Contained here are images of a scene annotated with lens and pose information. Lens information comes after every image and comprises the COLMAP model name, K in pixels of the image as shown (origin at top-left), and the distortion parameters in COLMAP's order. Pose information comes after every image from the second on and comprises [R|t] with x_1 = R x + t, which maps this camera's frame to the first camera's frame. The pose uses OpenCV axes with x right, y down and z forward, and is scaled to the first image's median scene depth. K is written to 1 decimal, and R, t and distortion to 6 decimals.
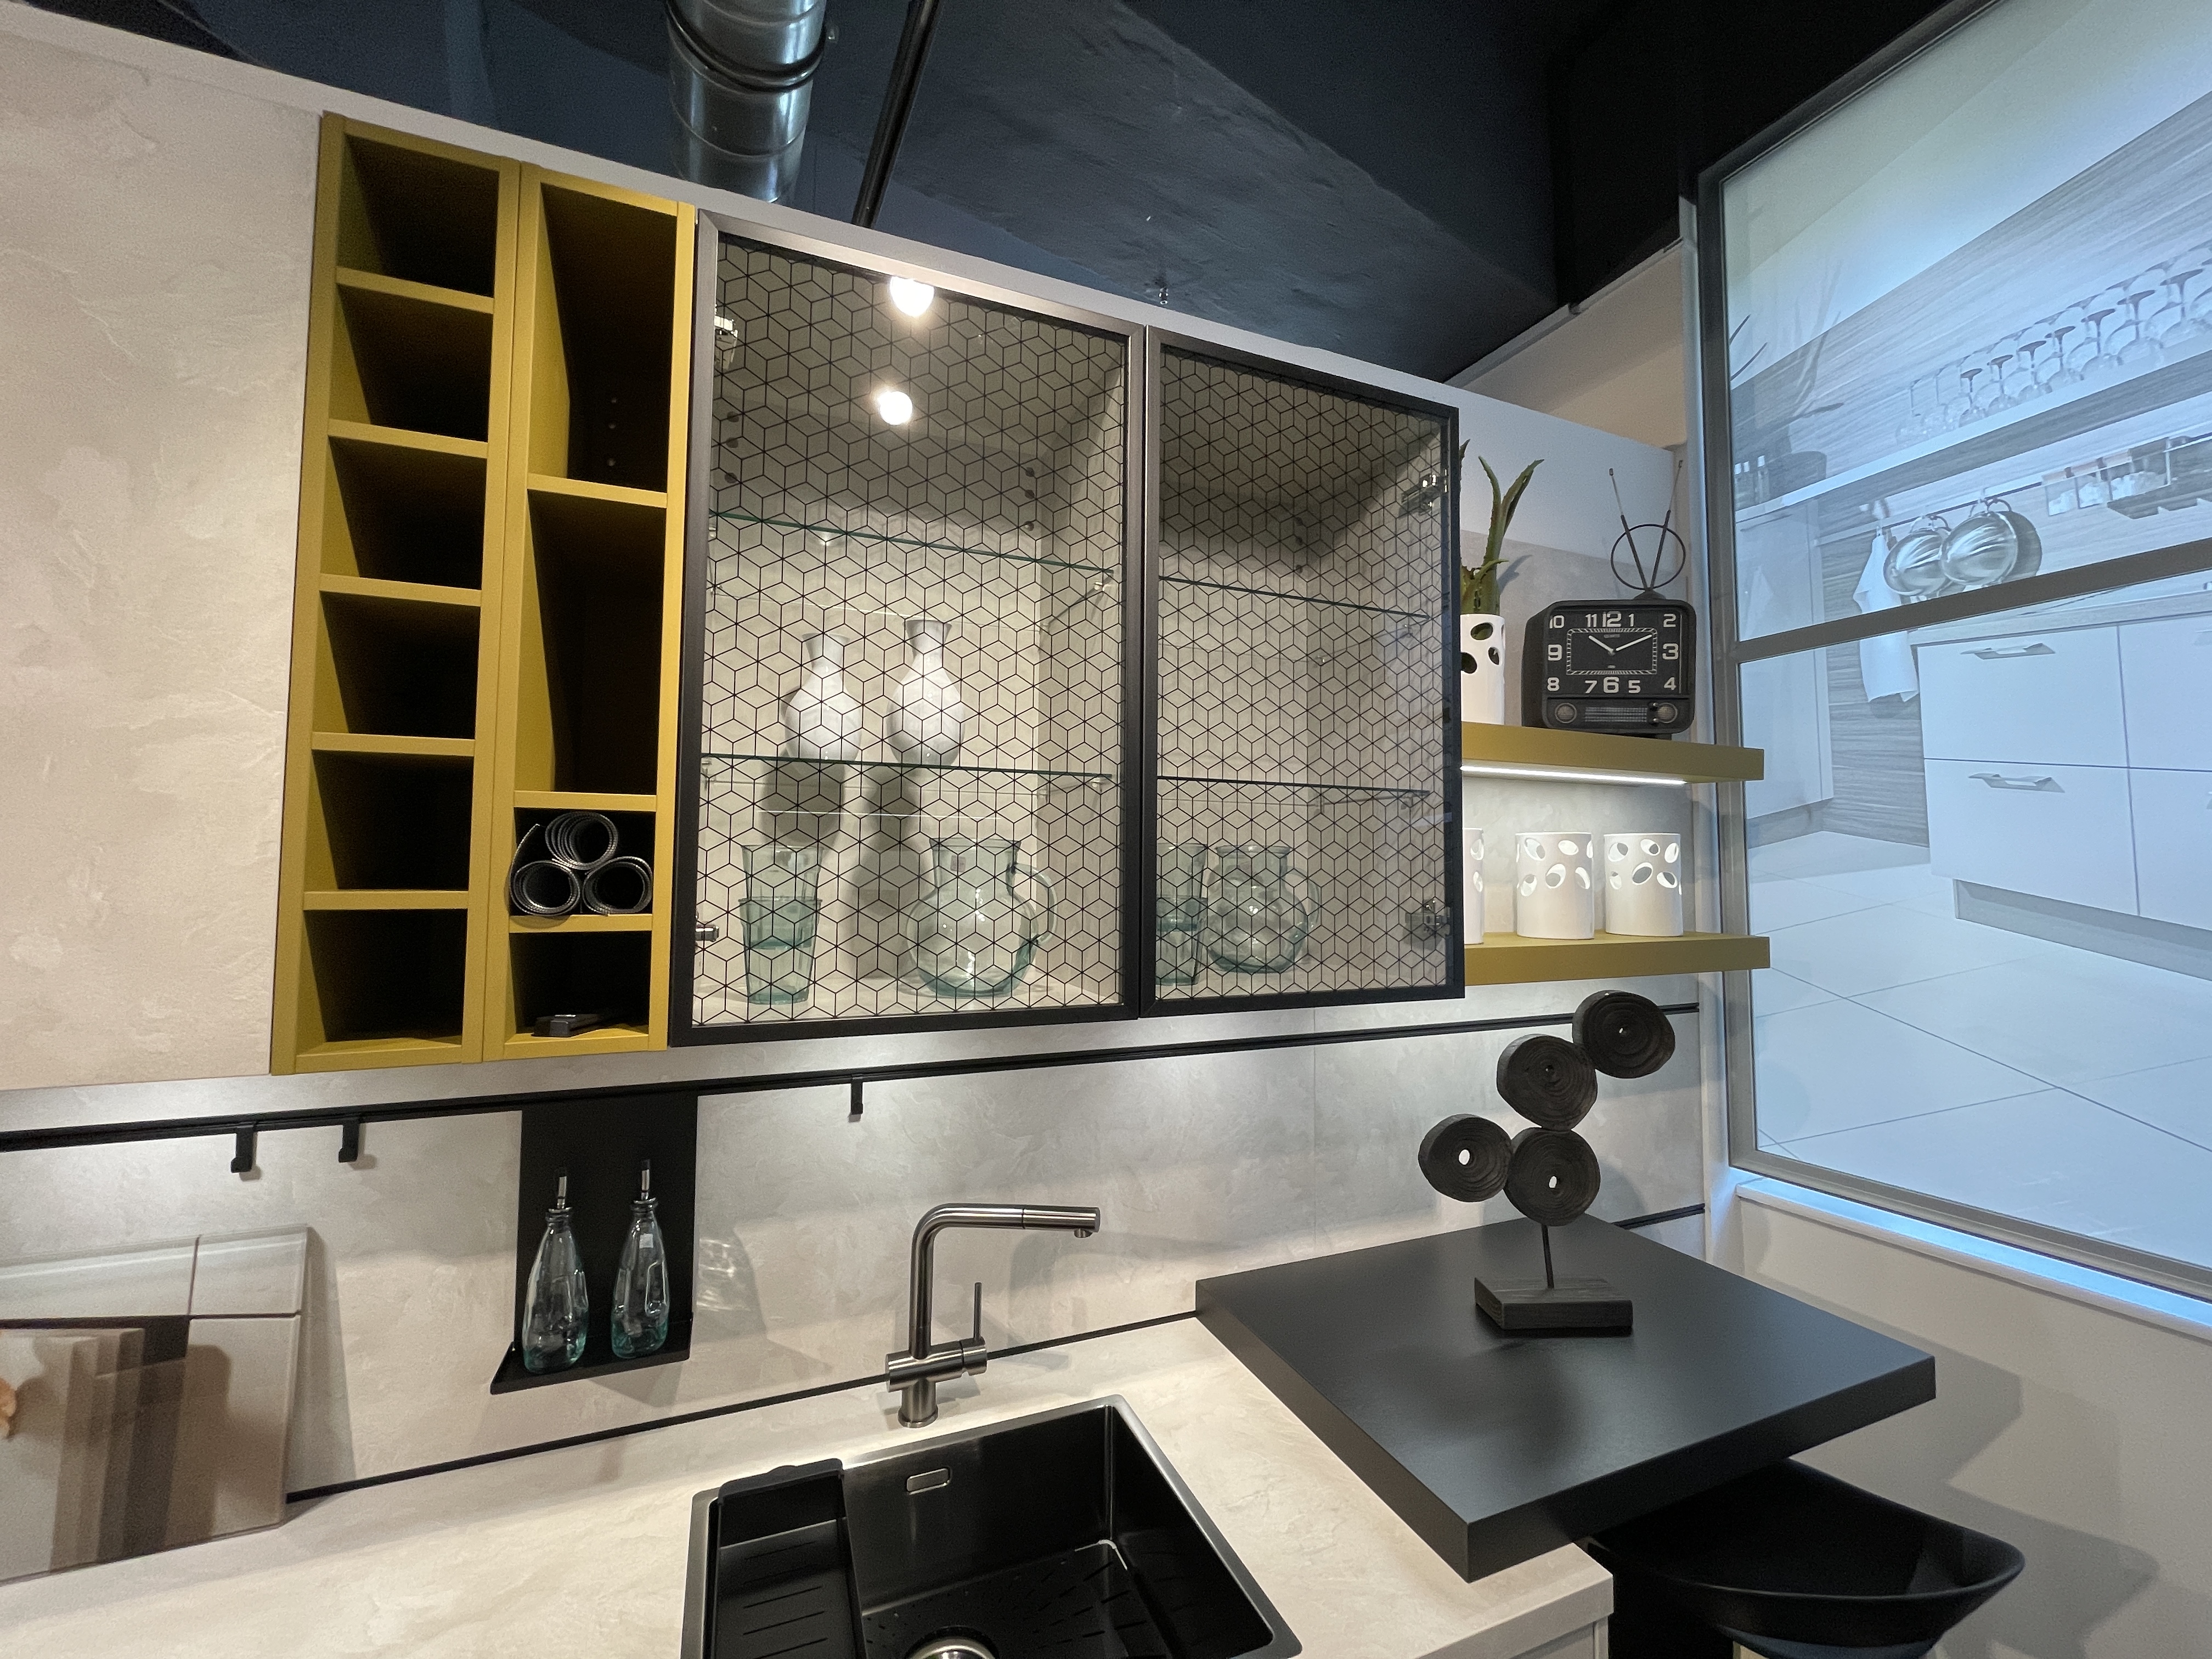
lens RADIAL K [[893.1, 0, 1101.7], [0, 893.1, 822.8], [0, 0, 1]] dist [-0.001853, -0.000048]
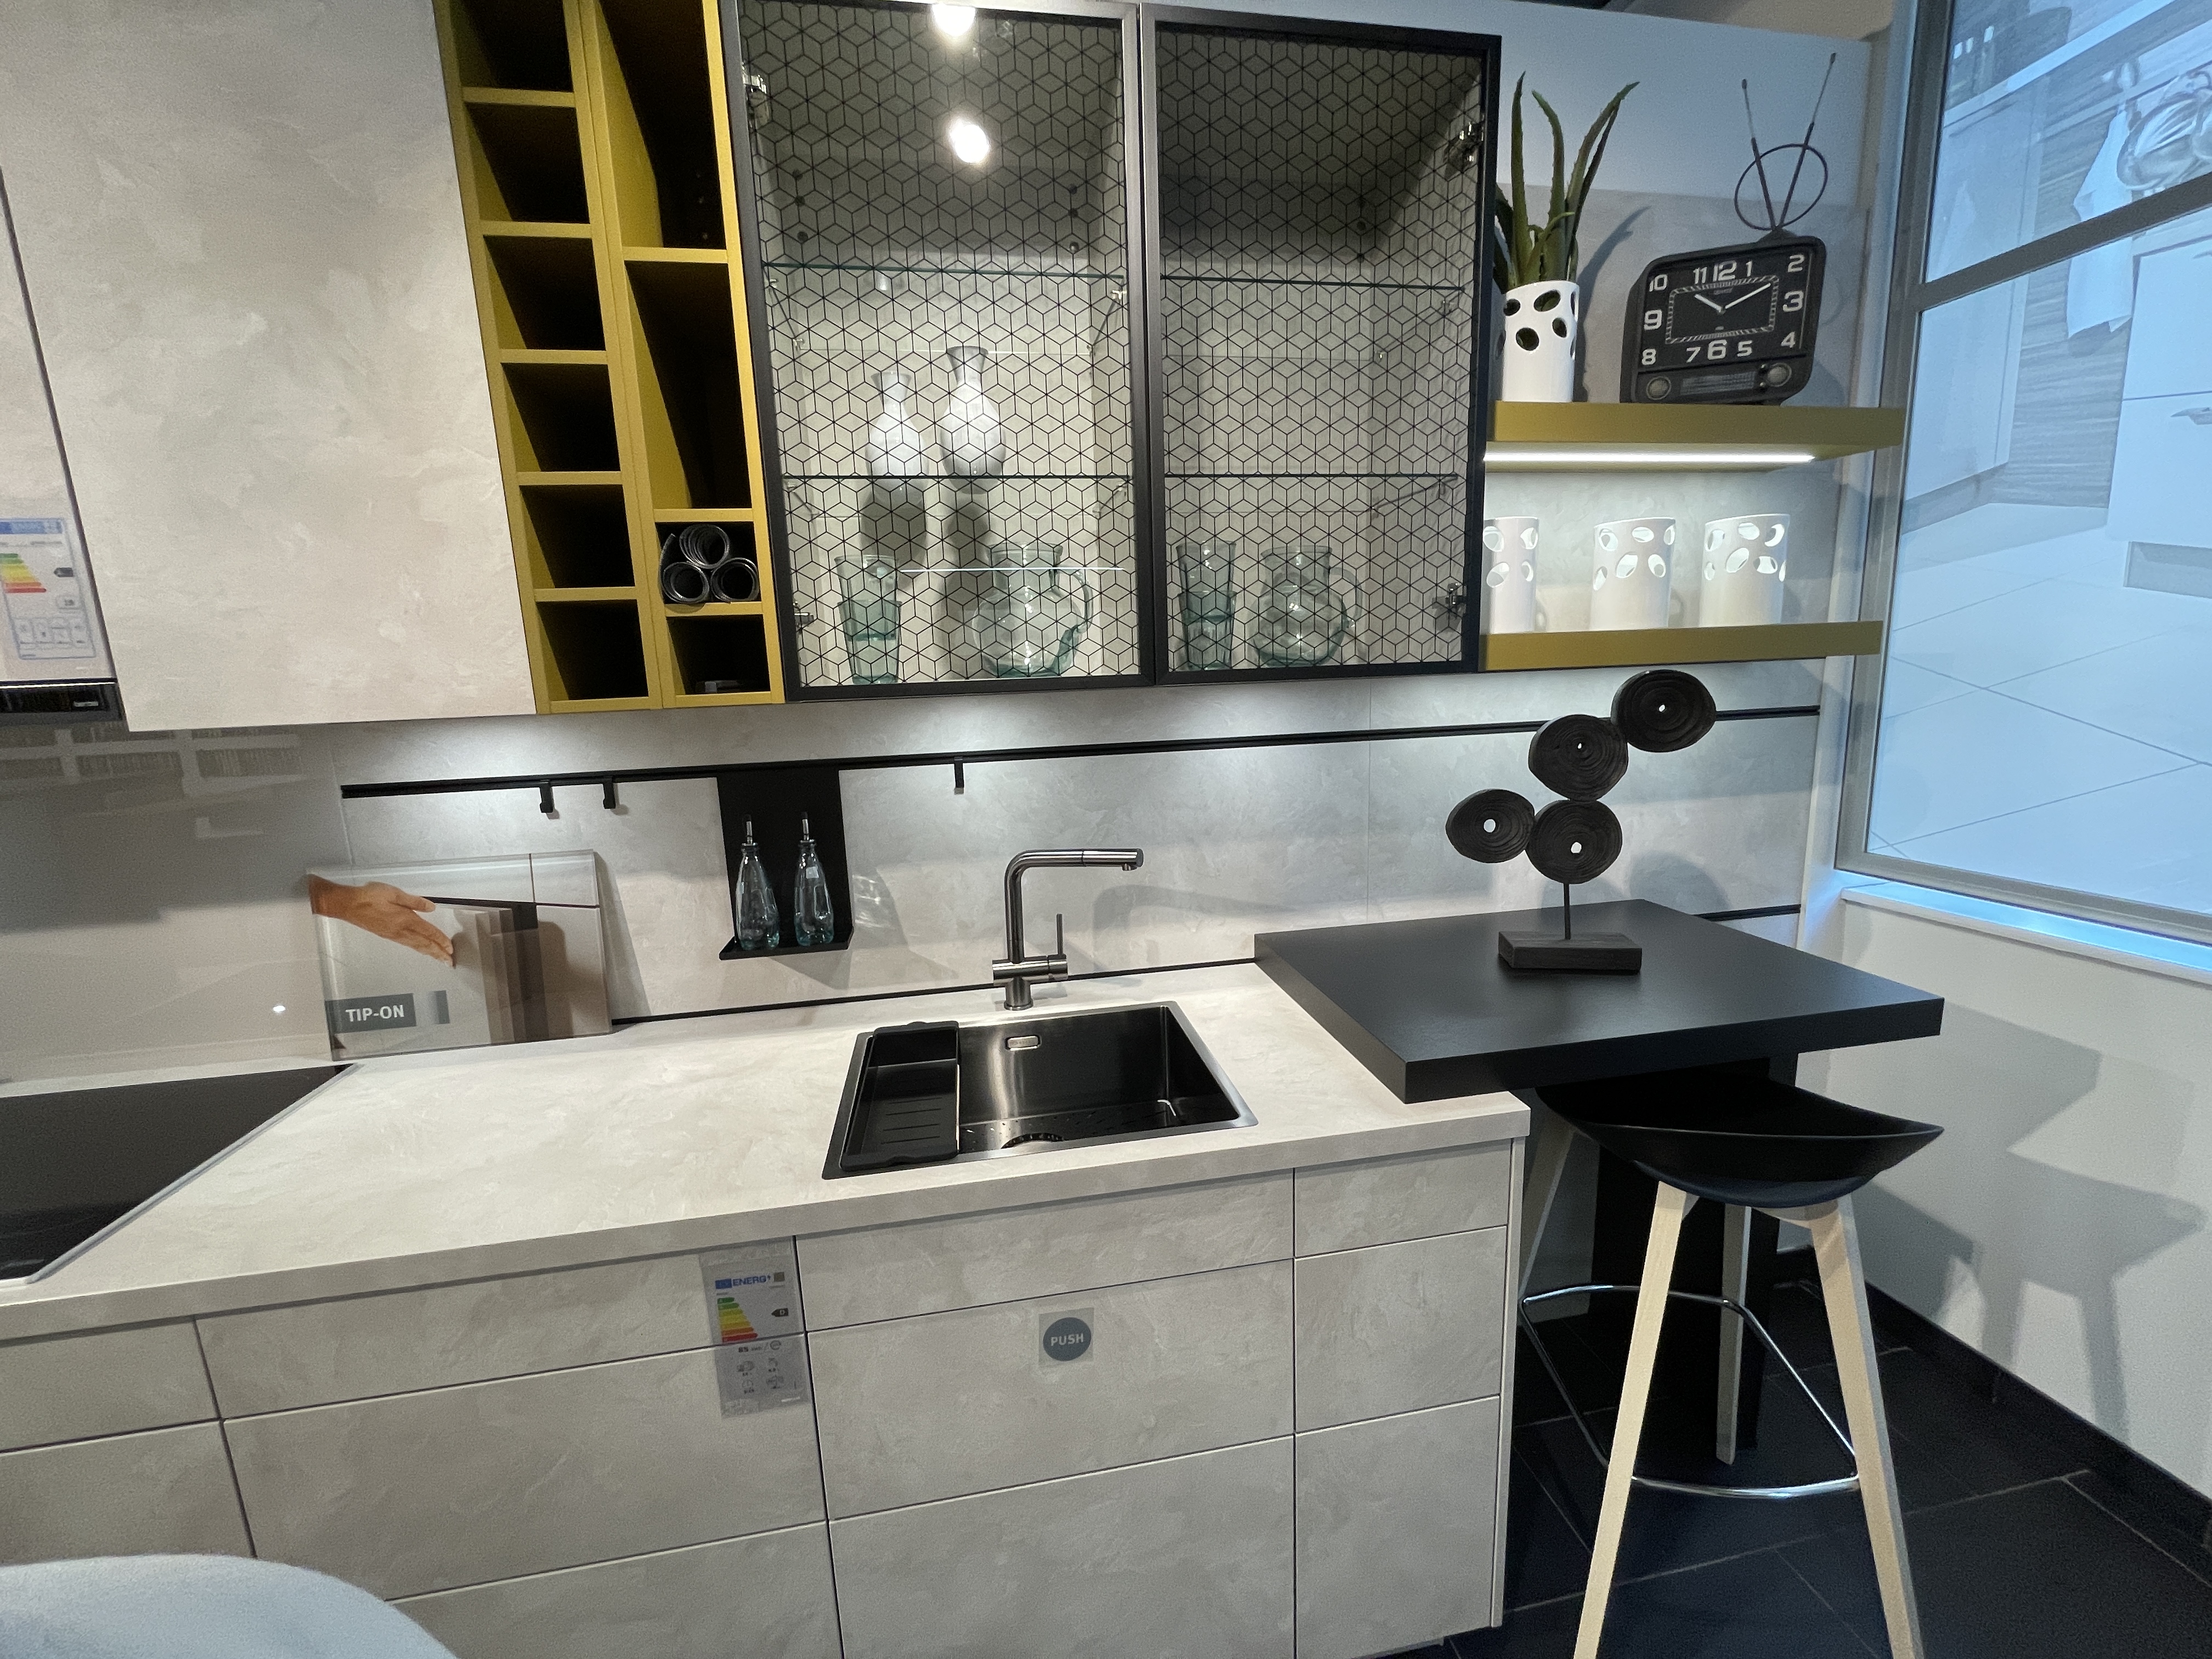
lens RADIAL K [[893.1, 0, 1101.7], [0, 893.1, 822.8], [0, 0, 1]] dist [-0.001853, -0.000048]
pose [[0.975536, -0.006454, -0.219745, 0.170262], [0.056037, 0.973852, 0.220165, 0.095146], [0.212578, -0.227093, 0.950389, -0.141178]]
